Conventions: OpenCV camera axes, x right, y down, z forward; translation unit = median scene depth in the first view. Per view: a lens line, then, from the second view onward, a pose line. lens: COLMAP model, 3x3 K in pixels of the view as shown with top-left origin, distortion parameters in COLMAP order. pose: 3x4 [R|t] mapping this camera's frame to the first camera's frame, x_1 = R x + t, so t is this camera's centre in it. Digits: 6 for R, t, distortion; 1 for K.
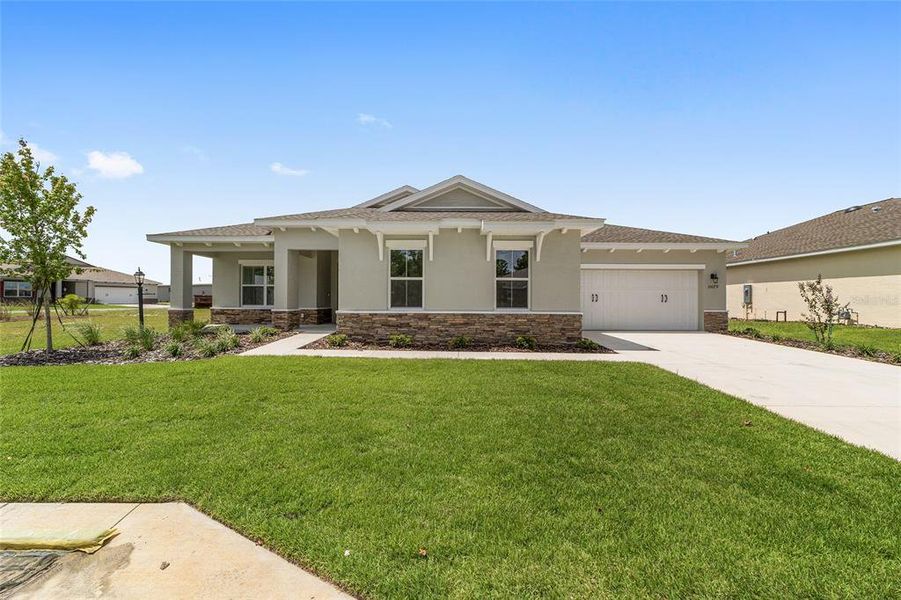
lens RADIAL K [[345.4, 0, 446.5], [0, 345.4, 298.6], [0, 0, 1]] dist [-0.005843, 0.001840]
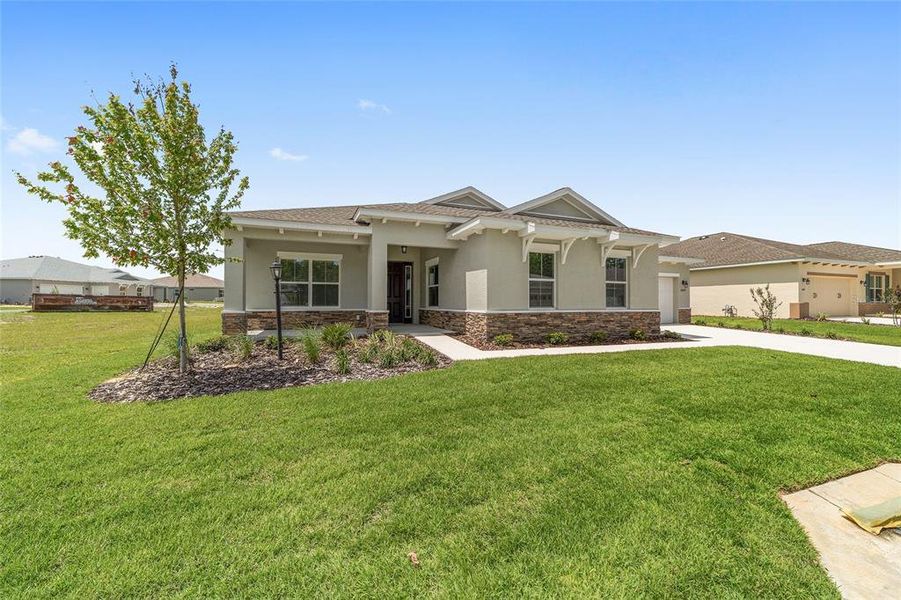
lens RADIAL K [[345.4, 0, 447.5], [0, 345.4, 296.5], [0, 0, 1]] dist [-0.005843, 0.001840]
pose [[0.927463, 0.003877, 0.373896, -0.743151], [-0.000924, 0.999967, -0.008077, 0.002227], [-0.373915, 0.007145, 0.927436, 0.121899]]
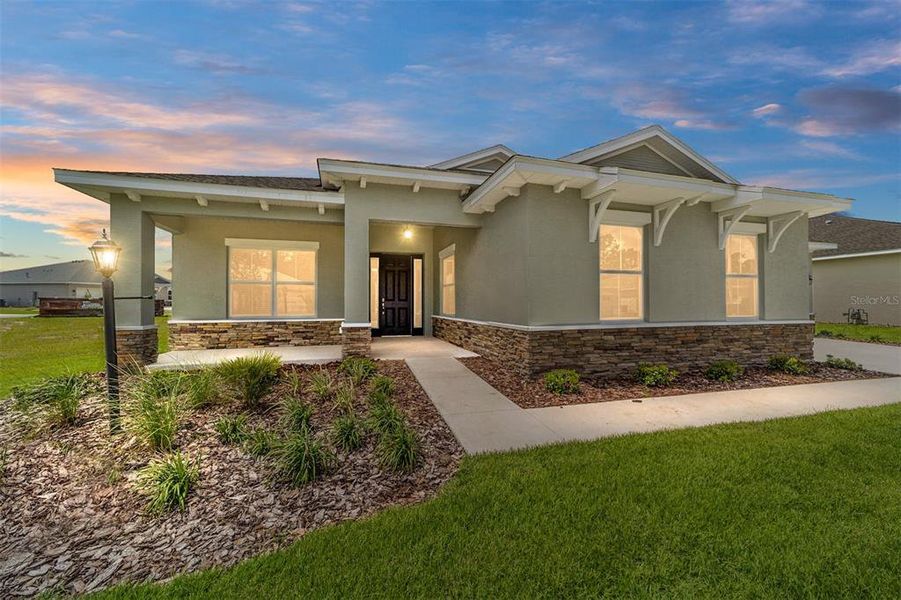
lens RADIAL K [[345.4, 0, 446.5], [0, 345.4, 298.3], [0, 0, 1]] dist [-0.005843, 0.001840]
pose [[0.958598, -0.002355, 0.284754, -0.571784], [0.004013, 0.999978, -0.005238, -0.008426], [-0.284735, 0.006164, 0.958586, 0.467154]]
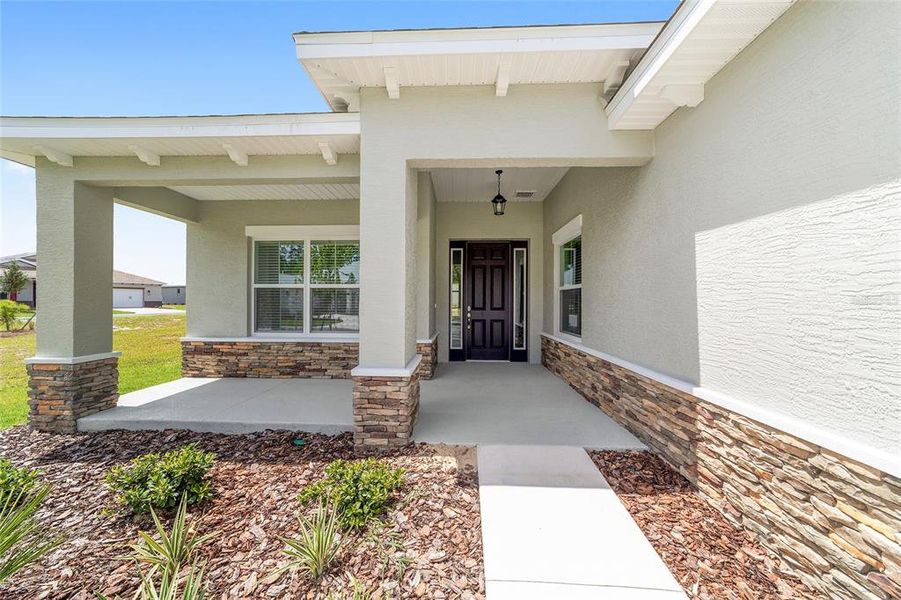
lens RADIAL K [[345.4, 0, 446.8], [0, 345.4, 298.4], [0, 0, 1]] dist [-0.005843, 0.001840]
pose [[0.999540, -0.000340, -0.030340, -0.476680], [0.000289, 0.999998, -0.001710, -0.031028], [0.030341, 0.001701, 0.999538, 0.812082]]
